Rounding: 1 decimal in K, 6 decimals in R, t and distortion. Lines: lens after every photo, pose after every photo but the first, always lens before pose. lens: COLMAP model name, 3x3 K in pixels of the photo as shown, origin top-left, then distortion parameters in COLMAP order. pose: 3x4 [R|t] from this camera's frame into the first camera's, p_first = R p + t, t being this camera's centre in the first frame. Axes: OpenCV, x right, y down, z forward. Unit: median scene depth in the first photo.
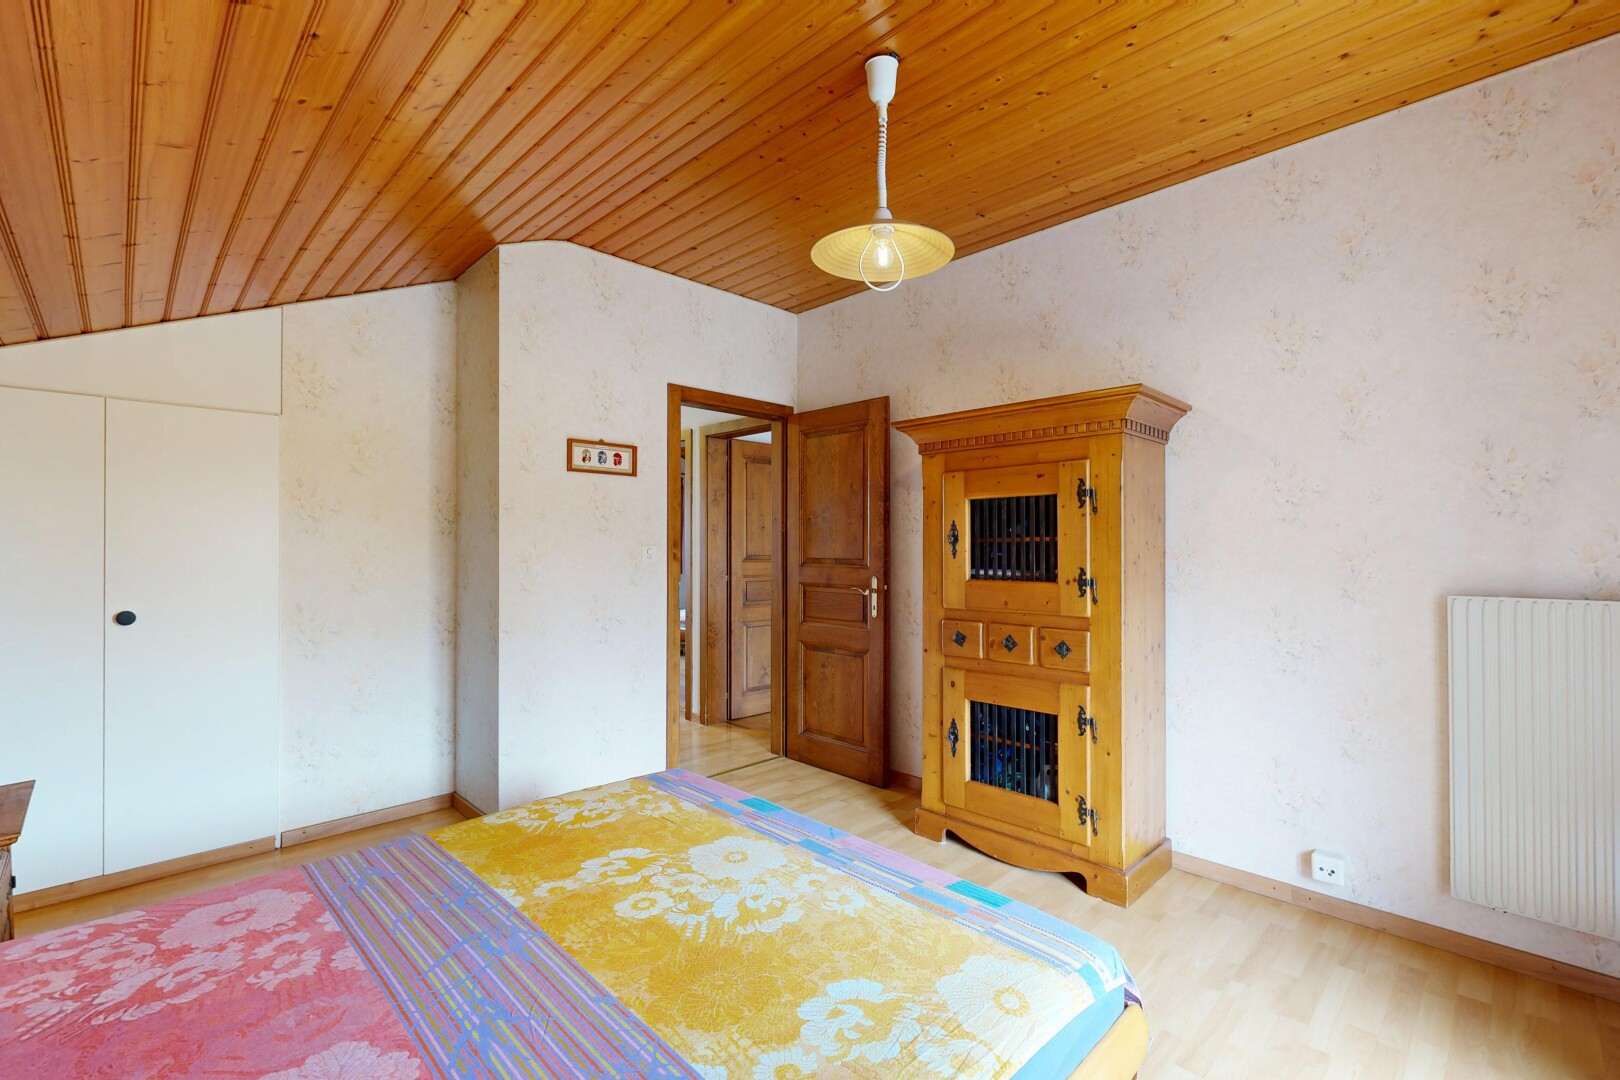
lens RADIAL K [[707.0, 0, 810.0], [0, 707.0, 540.0], [0, 0, 1]] dist [0.000682, 0.000139]
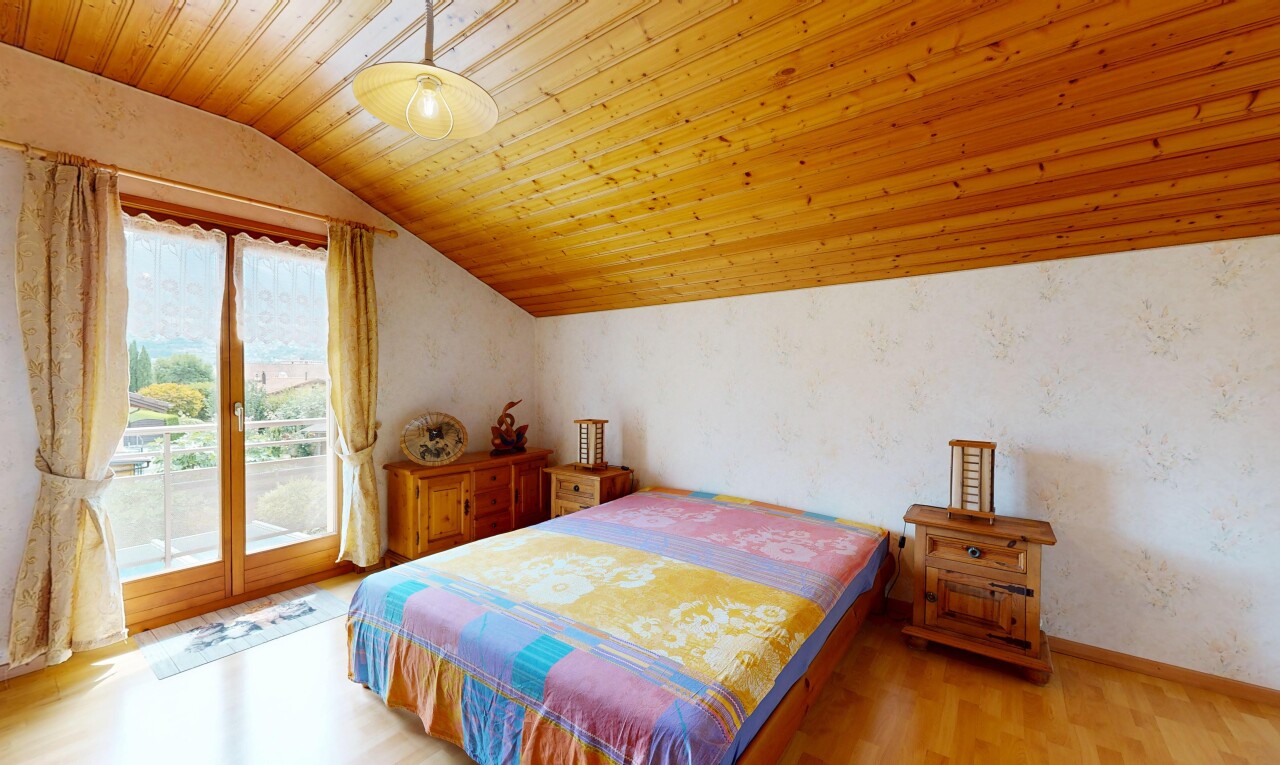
lens RADIAL K [[497.2, 0, 640.0], [0, 497.2, 382.5], [0, 0, 1]] dist [-0.000284, 0.000203]
pose [[-0.987747, 0.003034, -0.156032, -0.116588], [0.003977, 0.999976, -0.005735, 0.020503], [0.156011, -0.006285, -0.987735, 2.237022]]
